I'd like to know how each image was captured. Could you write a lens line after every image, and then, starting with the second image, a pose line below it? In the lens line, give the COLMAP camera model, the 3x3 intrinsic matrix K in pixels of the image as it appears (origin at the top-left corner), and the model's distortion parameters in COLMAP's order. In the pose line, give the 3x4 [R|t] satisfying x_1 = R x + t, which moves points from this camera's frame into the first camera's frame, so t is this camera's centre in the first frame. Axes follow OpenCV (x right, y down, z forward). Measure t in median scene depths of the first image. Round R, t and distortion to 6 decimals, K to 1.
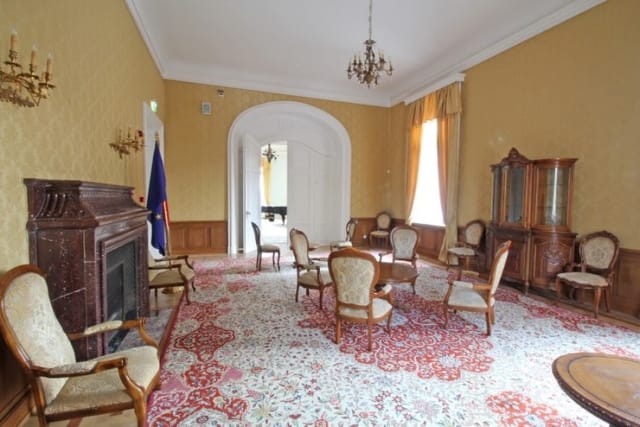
lens RADIAL K [[297.5, 0, 321.0], [0, 297.5, 209.1], [0, 0, 1]] dist [0.002152, -0.013461]
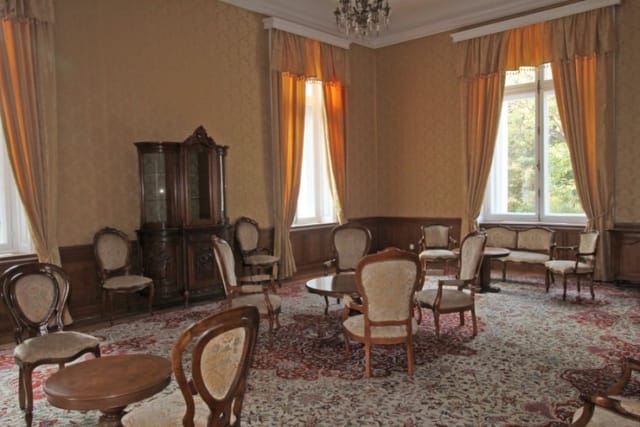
lens RADIAL K [[514.3, 0, 320.0], [0, 514.3, 213.5], [0, 0, 1]] dist [0.063001, -0.001042]
pose [[-0.491782, -0.050824, 0.869234, -0.987522], [0.043182, 0.995643, 0.082646, -0.096316], [-0.869647, 0.078179, -0.487444, 1.900179]]
